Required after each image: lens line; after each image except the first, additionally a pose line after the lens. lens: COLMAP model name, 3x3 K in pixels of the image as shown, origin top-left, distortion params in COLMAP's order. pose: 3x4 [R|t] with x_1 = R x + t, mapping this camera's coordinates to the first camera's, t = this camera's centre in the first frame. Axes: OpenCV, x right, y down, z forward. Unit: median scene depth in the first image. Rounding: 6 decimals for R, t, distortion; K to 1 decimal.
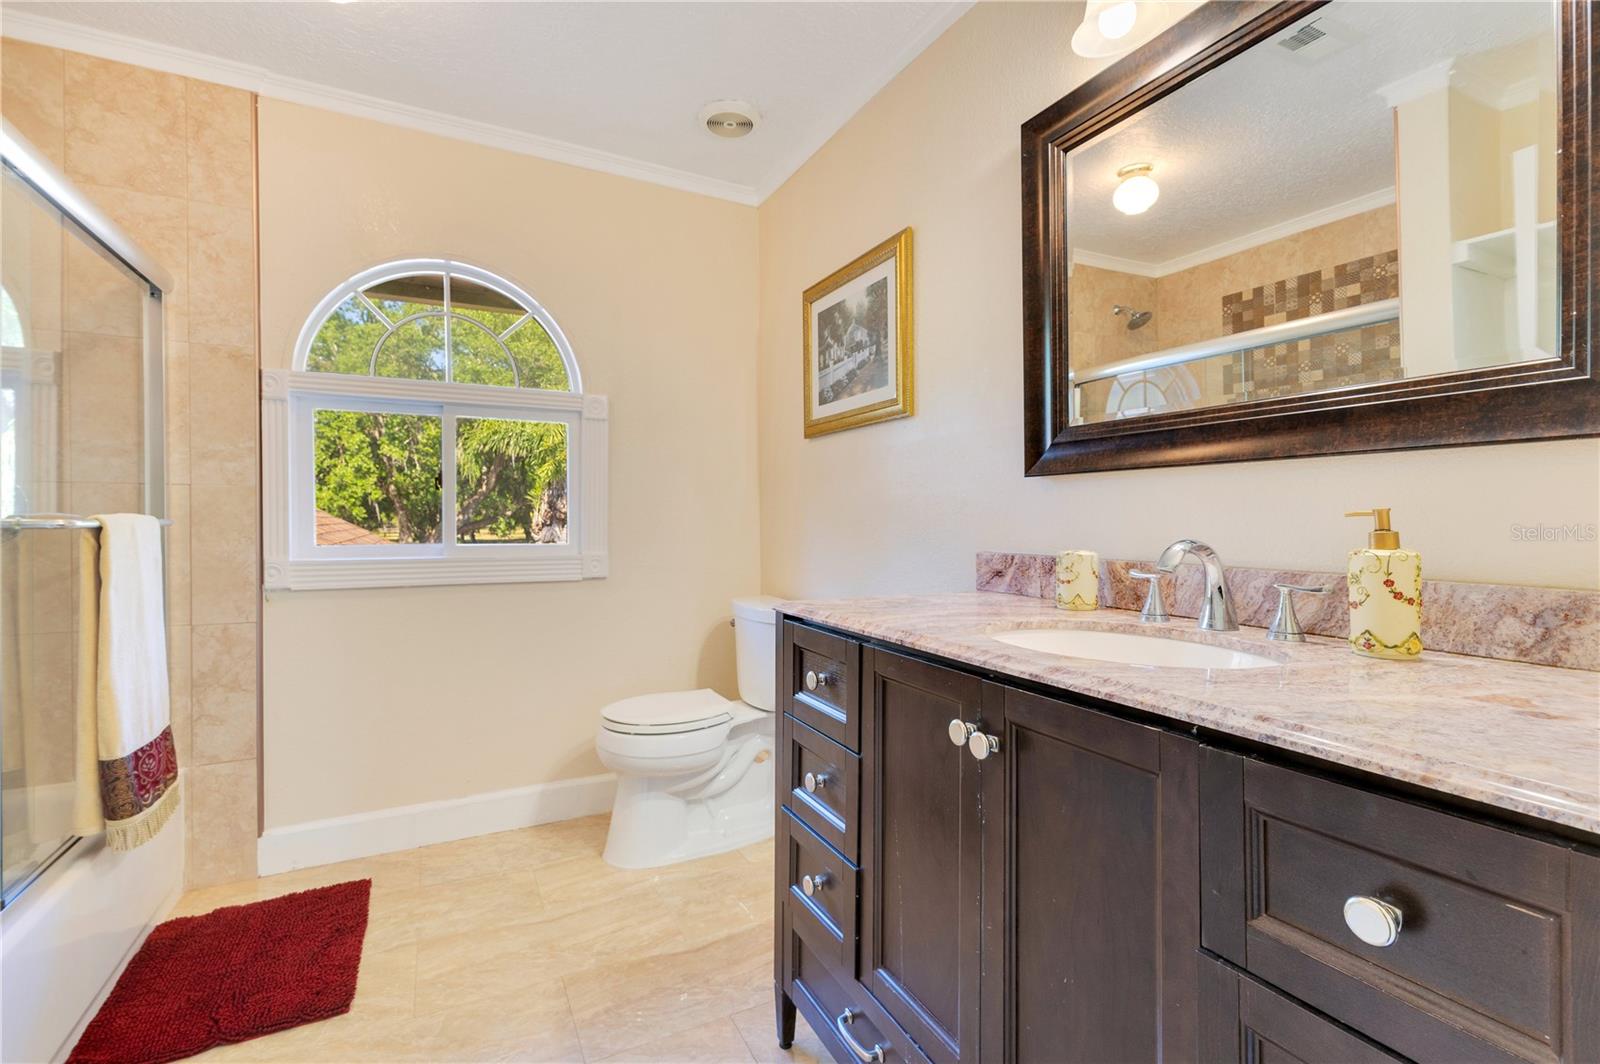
lens RADIAL K [[711.5, 0, 806.1], [0, 711.5, 531.0], [0, 0, 1]] dist [-0.003309, -0.000099]
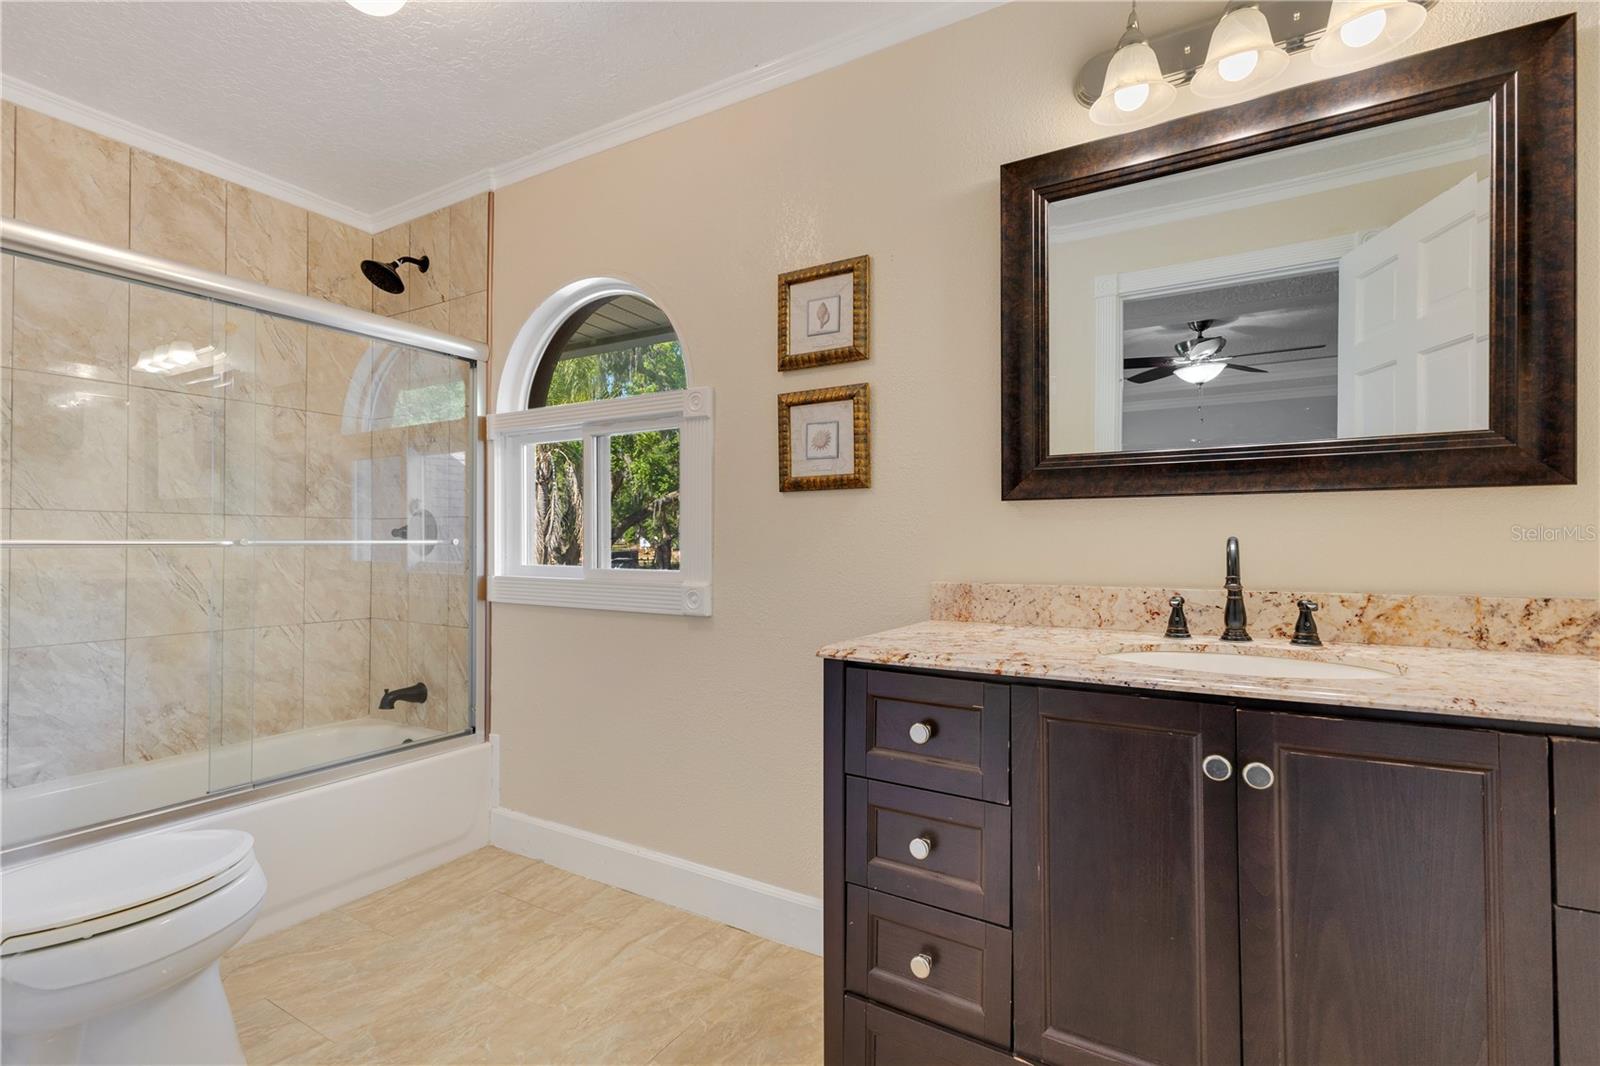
lens RADIAL K [[711.5, 0, 806.1], [0, 711.5, 532.0], [0, 0, 1]] dist [-0.003309, -0.000099]
pose [[0.848858, -0.004025, 0.528605, -0.503786], [0.018801, 0.999568, -0.022581, -0.018576], [-0.528286, 0.029106, 0.848568, 0.292828]]
